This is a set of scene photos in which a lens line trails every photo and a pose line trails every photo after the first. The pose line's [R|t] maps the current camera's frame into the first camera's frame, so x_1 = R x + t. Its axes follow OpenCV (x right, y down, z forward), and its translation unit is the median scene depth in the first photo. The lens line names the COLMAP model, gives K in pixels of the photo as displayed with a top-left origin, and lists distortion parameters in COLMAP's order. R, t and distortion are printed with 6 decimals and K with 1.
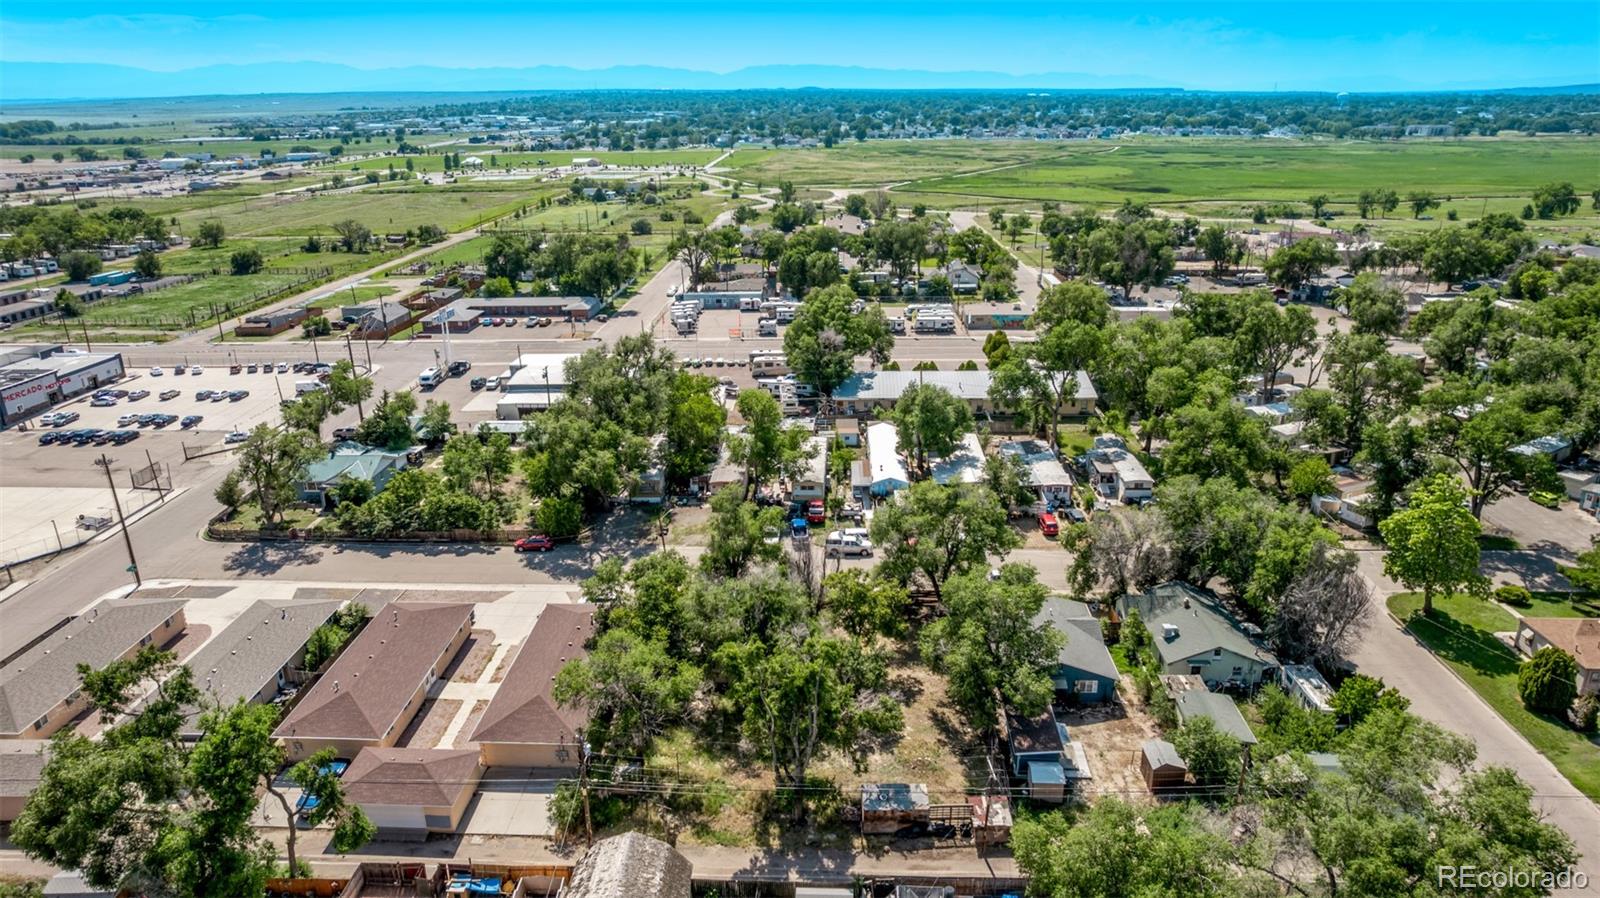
lens RADIAL K [[1001.7, 0, 811.1], [0, 1001.7, 446.8], [0, 0, 1]] dist [-0.040963, 0.018628]
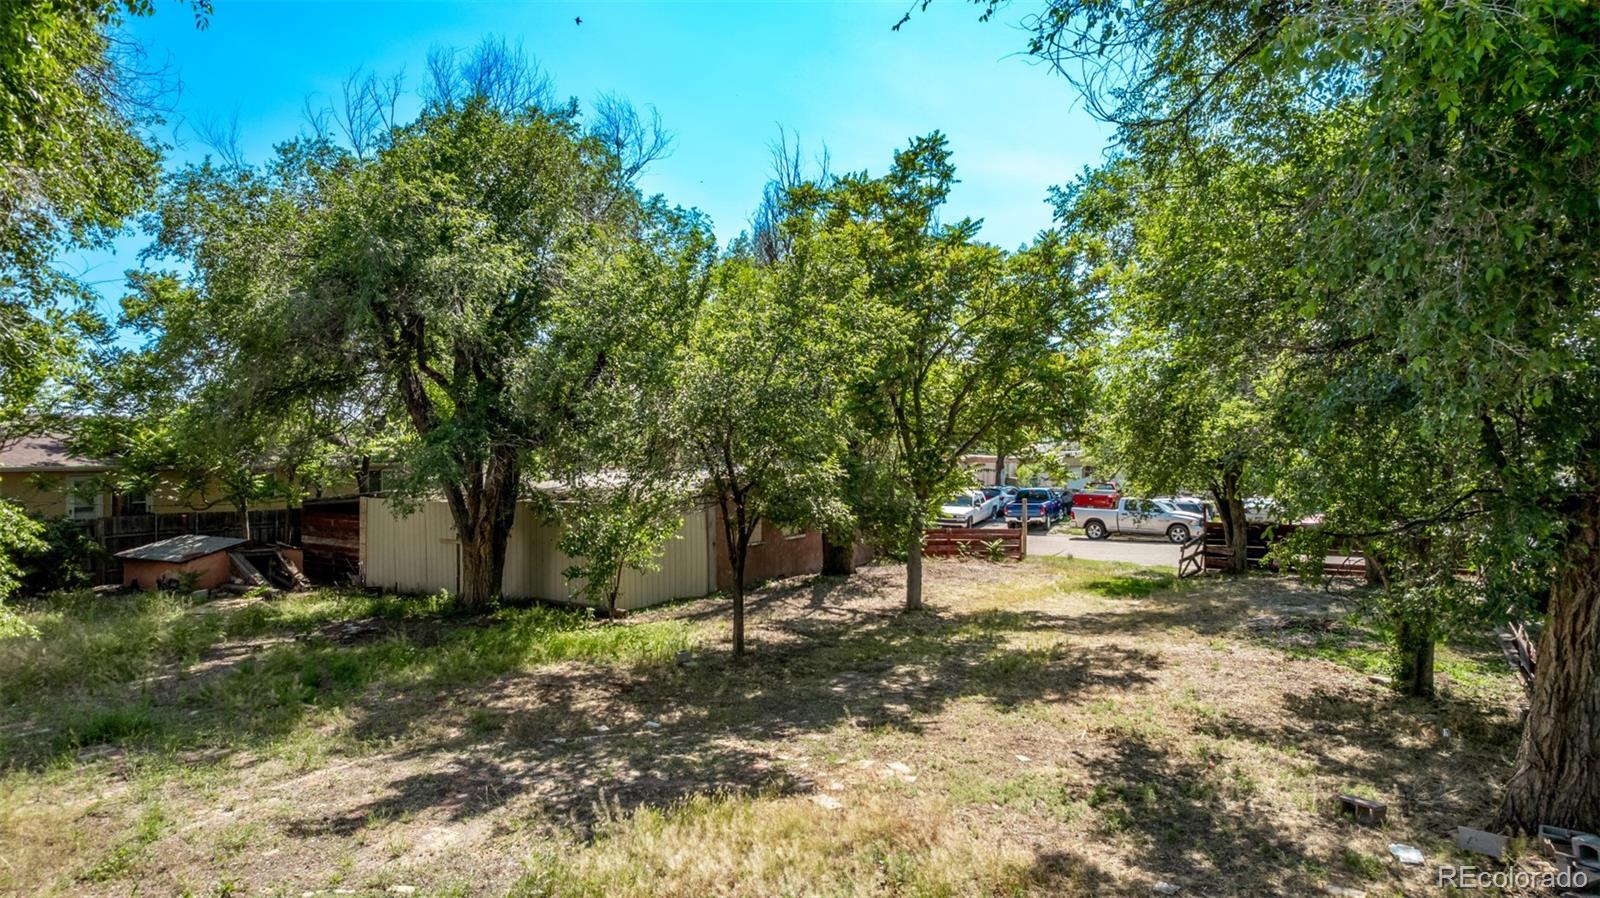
lens RADIAL K [[1001.7, 0, 810.4], [0, 1001.7, 439.4], [0, 0, 1]] dist [-0.040963, 0.018628]
pose [[0.882008, -0.001260, -0.471233, 0.156408], [-0.166223, 0.934886, -0.313620, 0.295355], [0.440944, 0.354945, 0.824368, 0.902216]]
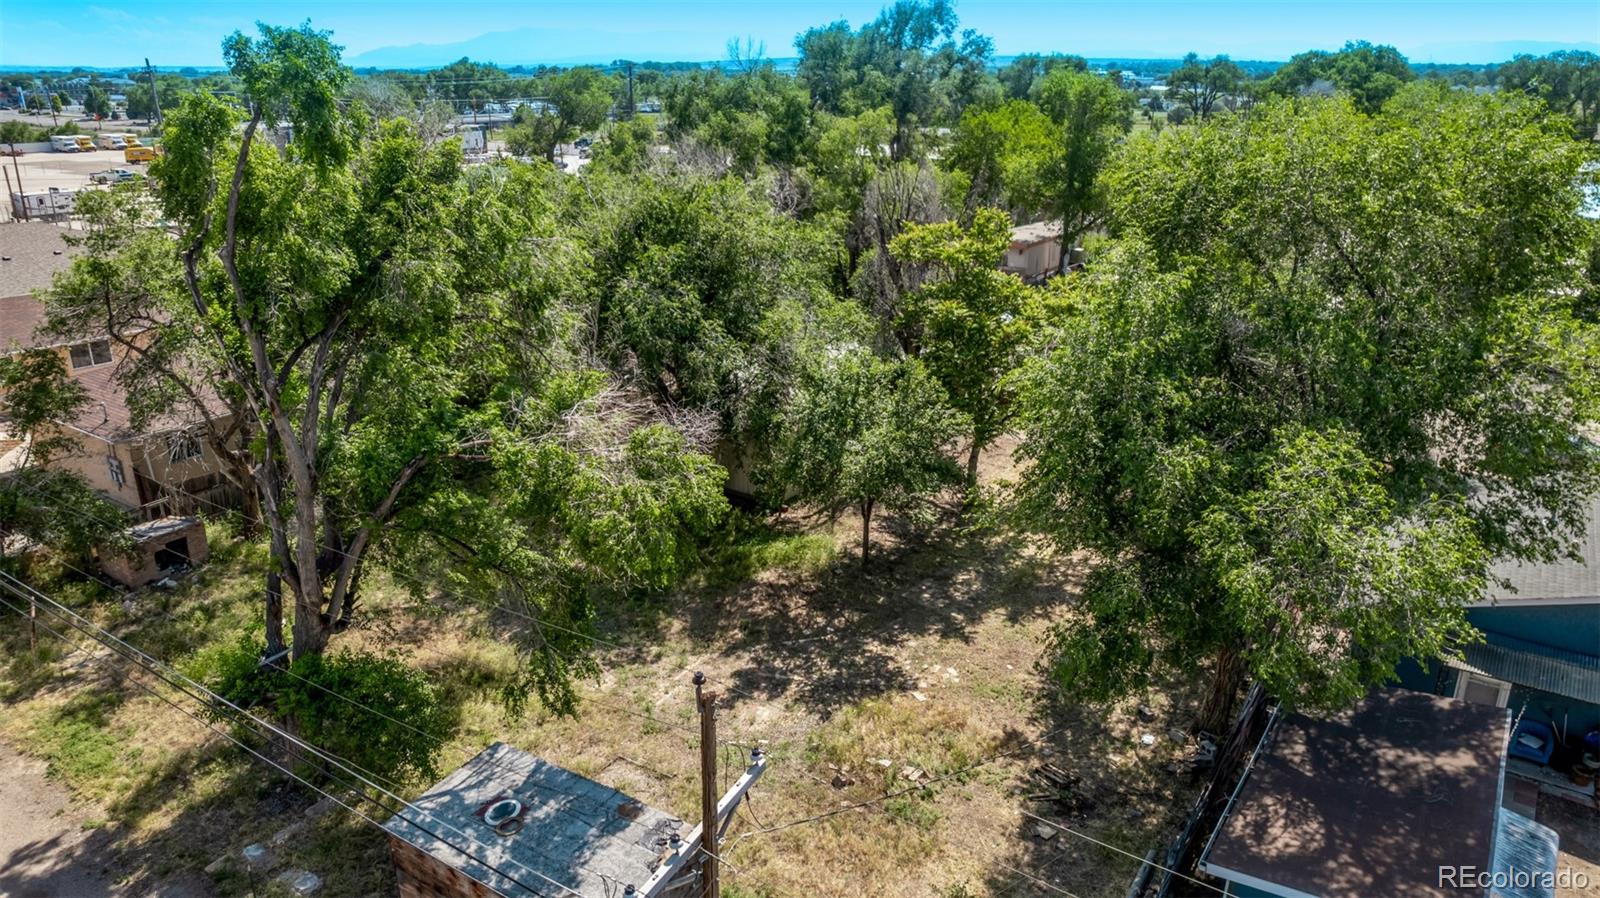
lens RADIAL K [[1072.2, 0, 810.9], [0, 1072.2, 450.4], [0, 0, 1]] dist [-0.043176, 0.010191]
pose [[0.848422, 0.184497, -0.496126, 0.215054], [-0.182704, 0.981757, 0.052650, 0.216658], [0.496789, 0.045975, 0.866653, 0.728782]]
